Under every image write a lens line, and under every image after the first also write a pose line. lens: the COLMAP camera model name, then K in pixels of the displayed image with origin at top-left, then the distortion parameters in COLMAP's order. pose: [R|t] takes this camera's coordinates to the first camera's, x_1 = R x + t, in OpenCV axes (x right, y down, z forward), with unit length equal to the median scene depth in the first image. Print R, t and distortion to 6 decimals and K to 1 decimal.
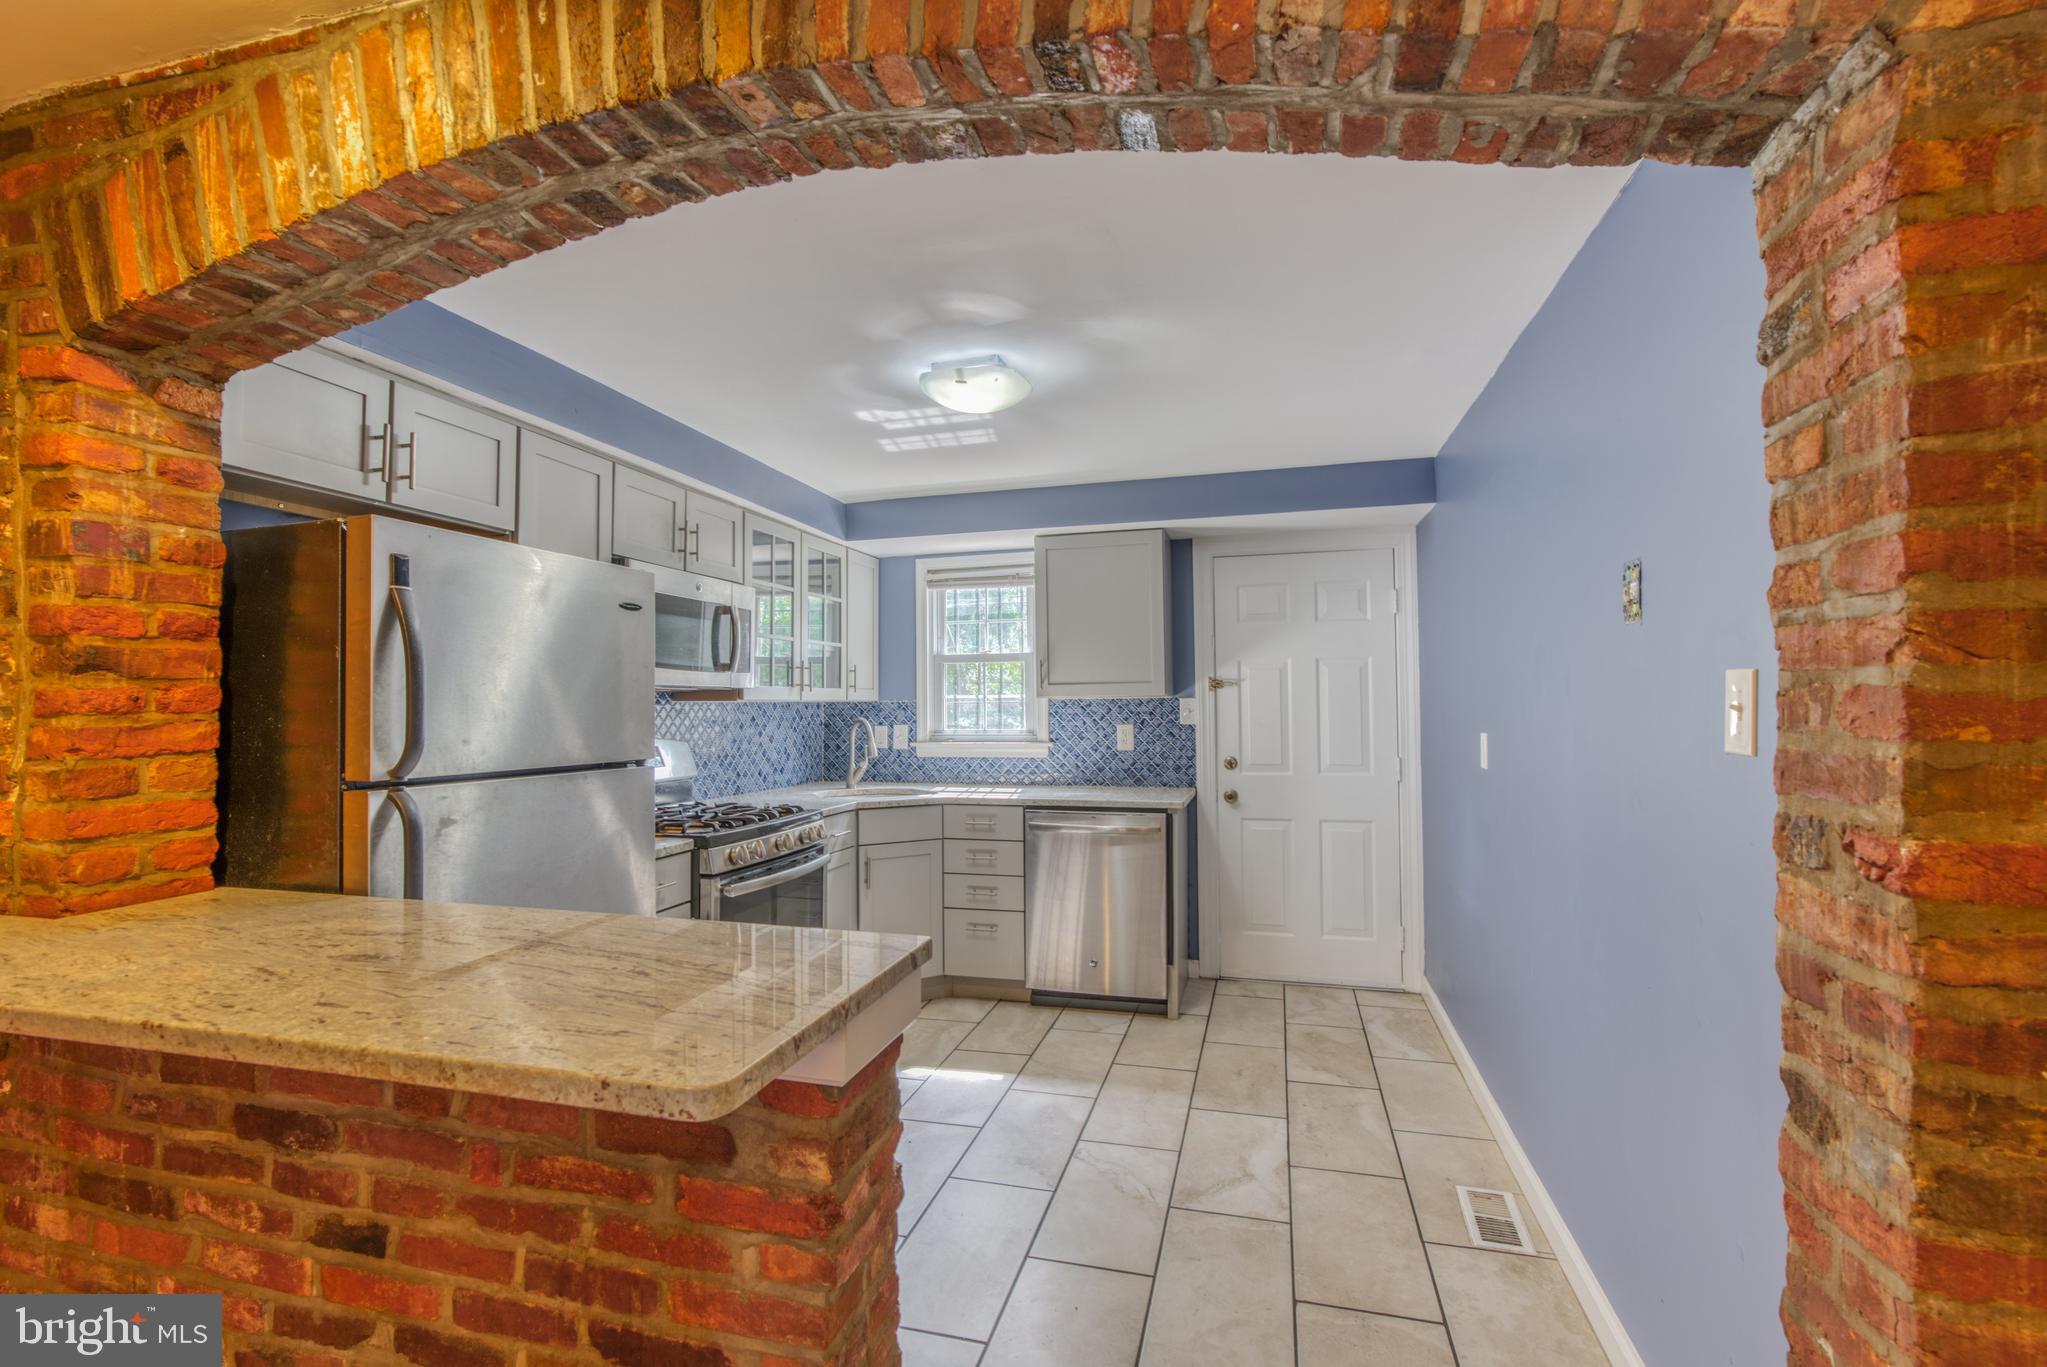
lens RADIAL K [[920.4, 0, 1012.3], [0, 920.4, 681.9], [0, 0, 1]] dist [-0.021260, 0.013399]
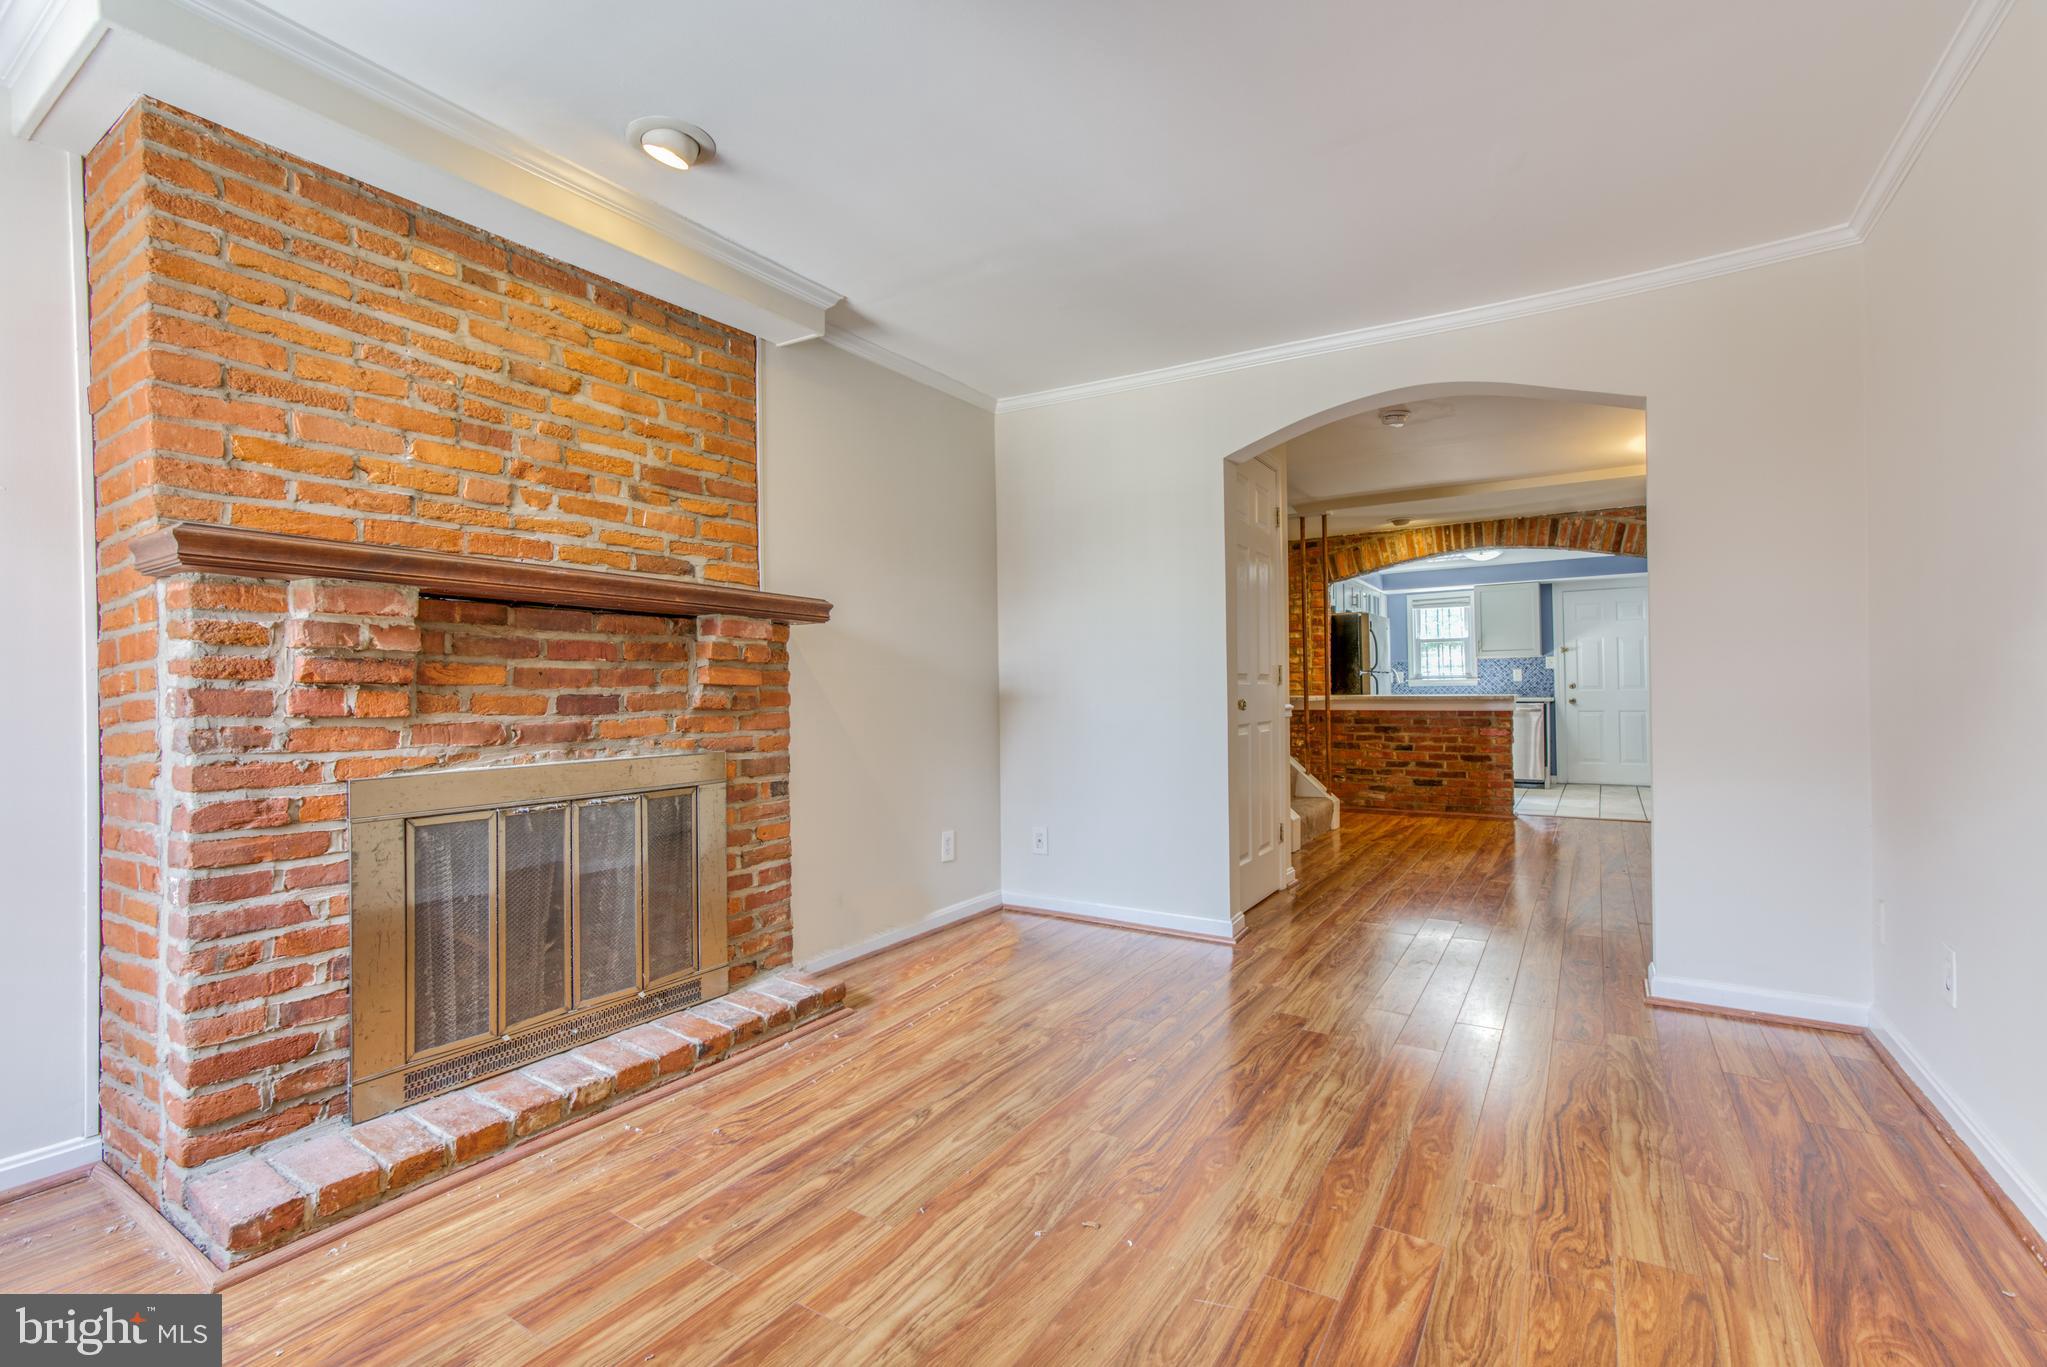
lens RADIAL K [[920.4, 0, 1001.3], [0, 920.4, 676.4], [0, 0, 1]] dist [-0.021260, 0.013399]
pose [[0.953654, -0.010991, -0.300705, -0.582523], [0.014878, 0.999833, 0.010638, 0.032707], [0.300537, -0.014619, 0.953658, -2.138418]]
